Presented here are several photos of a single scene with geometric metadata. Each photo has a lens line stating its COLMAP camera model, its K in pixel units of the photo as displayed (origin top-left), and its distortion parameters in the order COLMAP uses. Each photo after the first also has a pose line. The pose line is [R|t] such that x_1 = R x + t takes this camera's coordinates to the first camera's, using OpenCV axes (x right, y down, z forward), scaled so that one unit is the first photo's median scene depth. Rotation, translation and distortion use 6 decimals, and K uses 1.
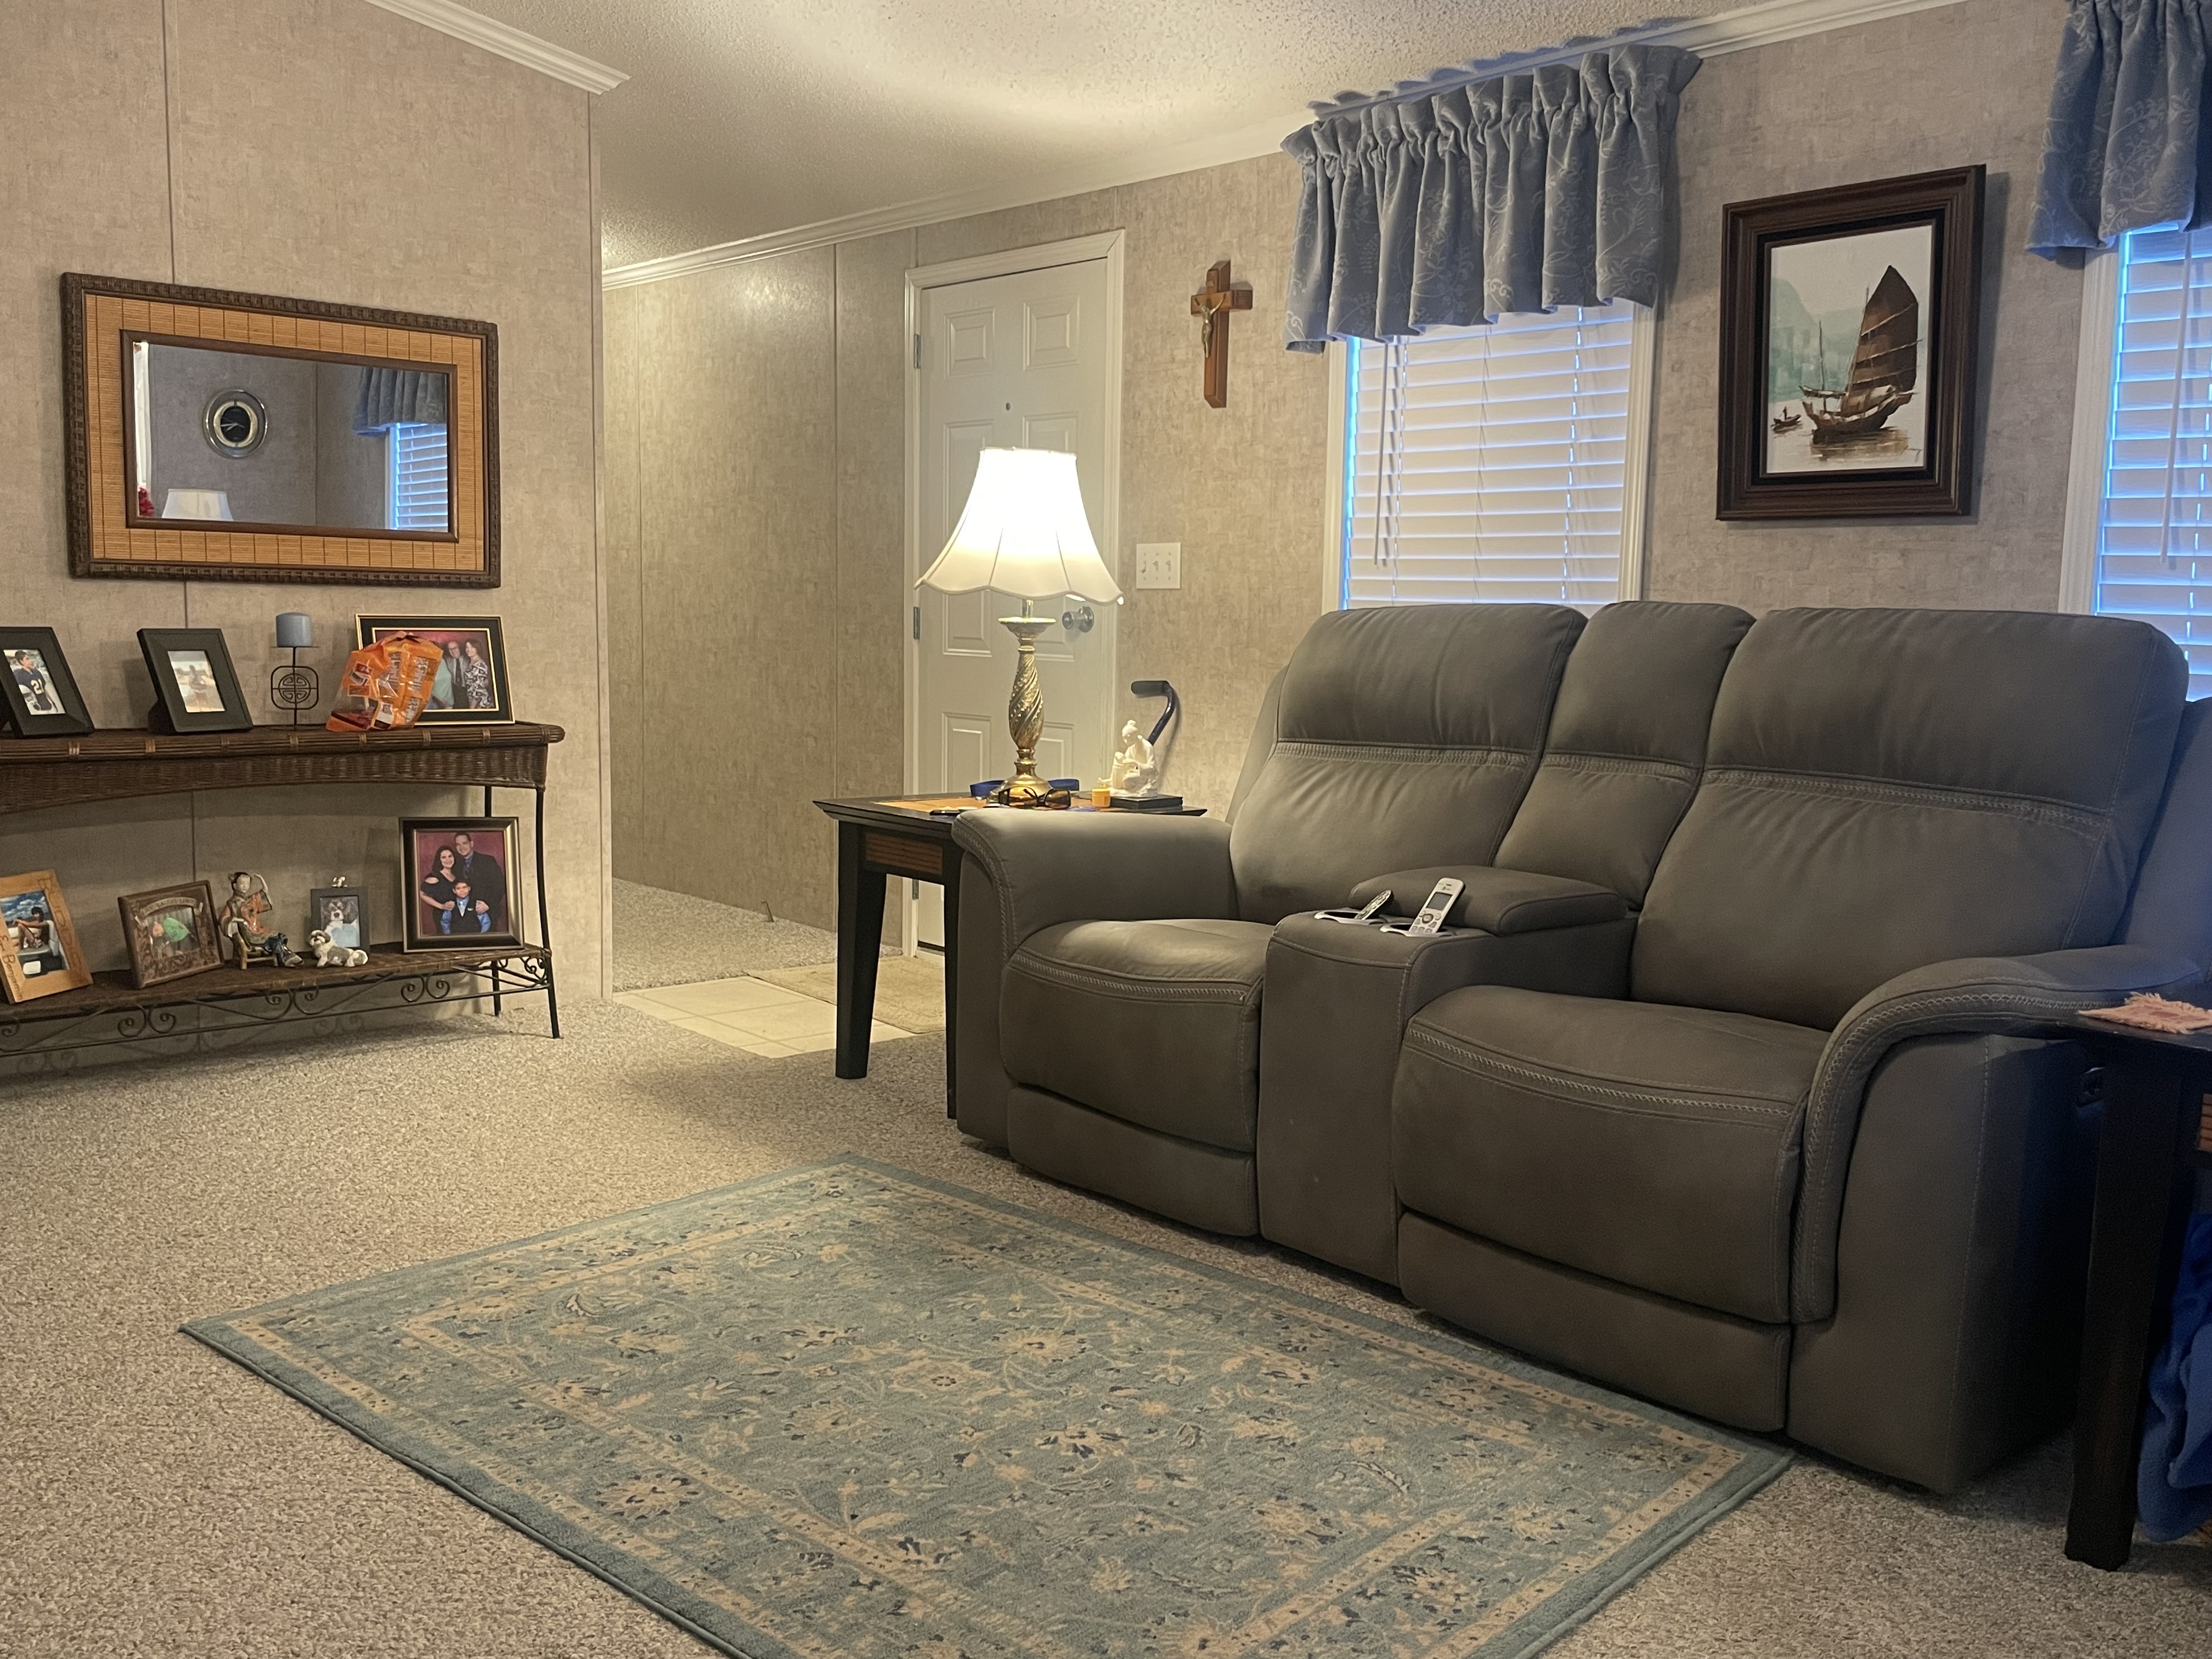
lens RADIAL K [[1931.8, 0, 1106.0], [0, 1931.8, 829.5], [0, 0, 1]] dist [0.101304, -0.155968]
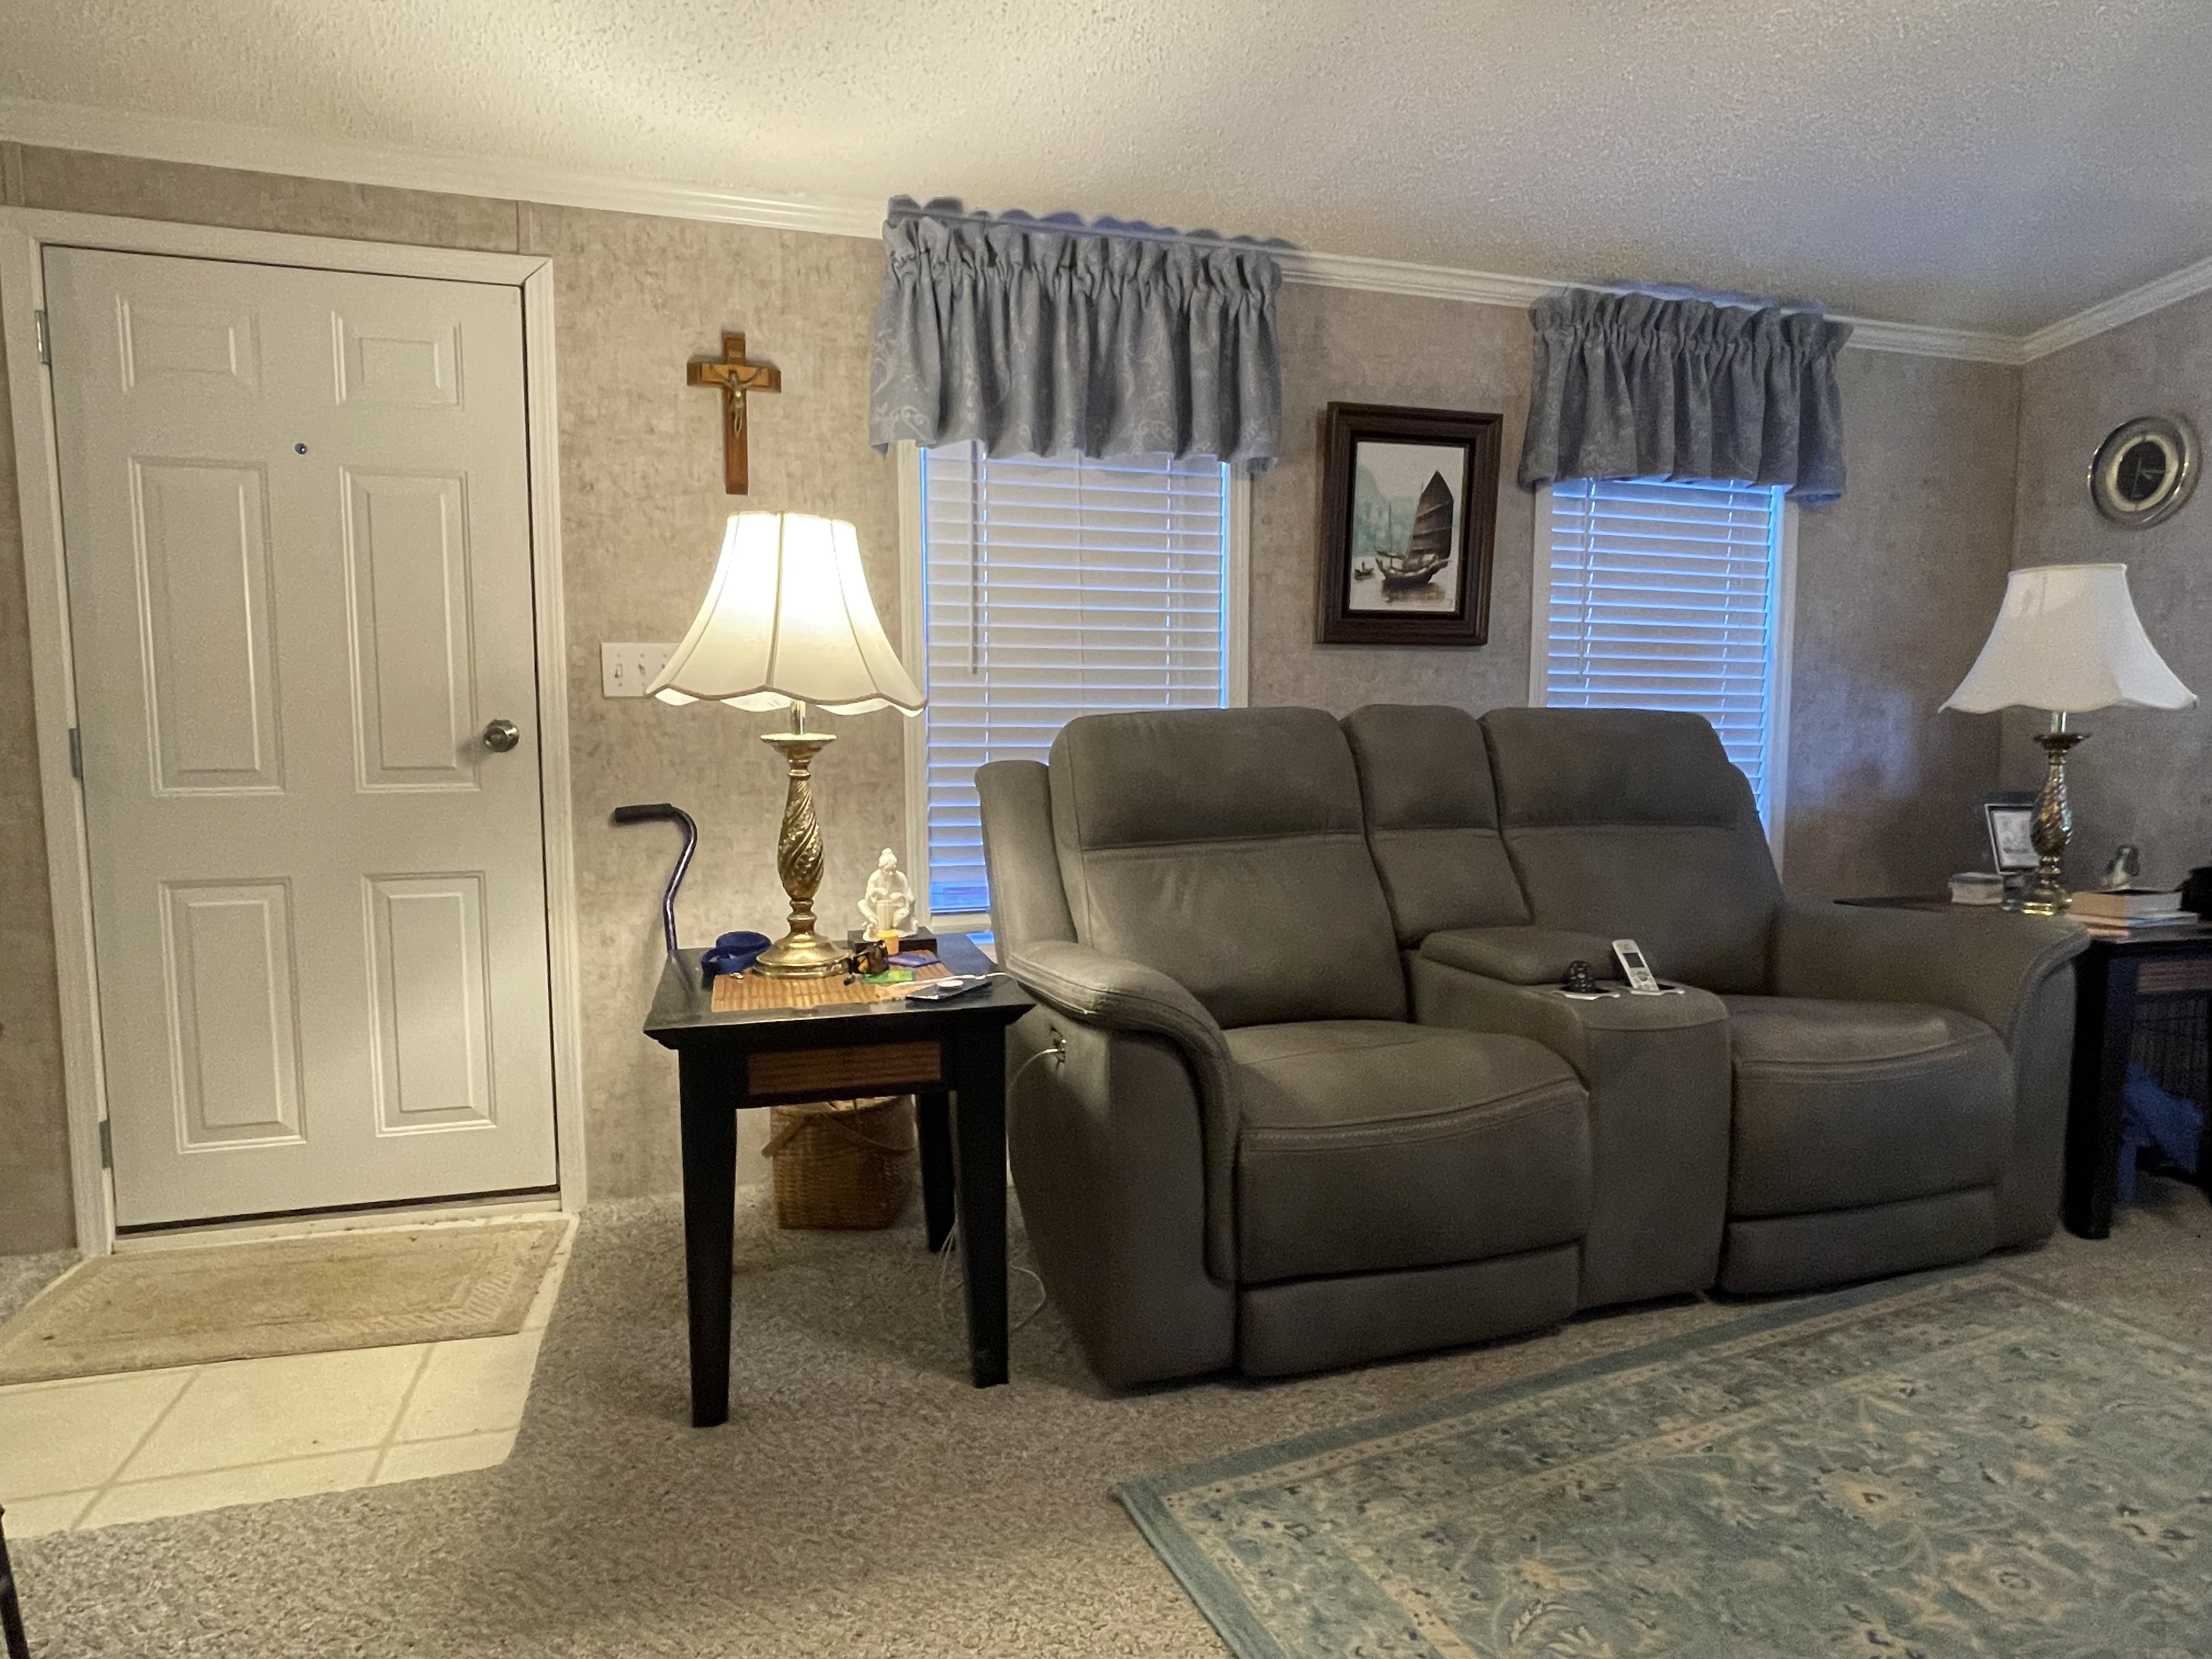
lens RADIAL K [[1283.3, 0, 1106.0], [0, 1283.3, 829.5], [0, 0, 1]] dist [-0.002110, 0.003058]
pose [[0.414862, -0.098045, 0.904587, -0.556508], [0.118149, 0.991565, 0.053287, -0.101515], [-0.902181, 0.084770, 0.422947, 0.811449]]
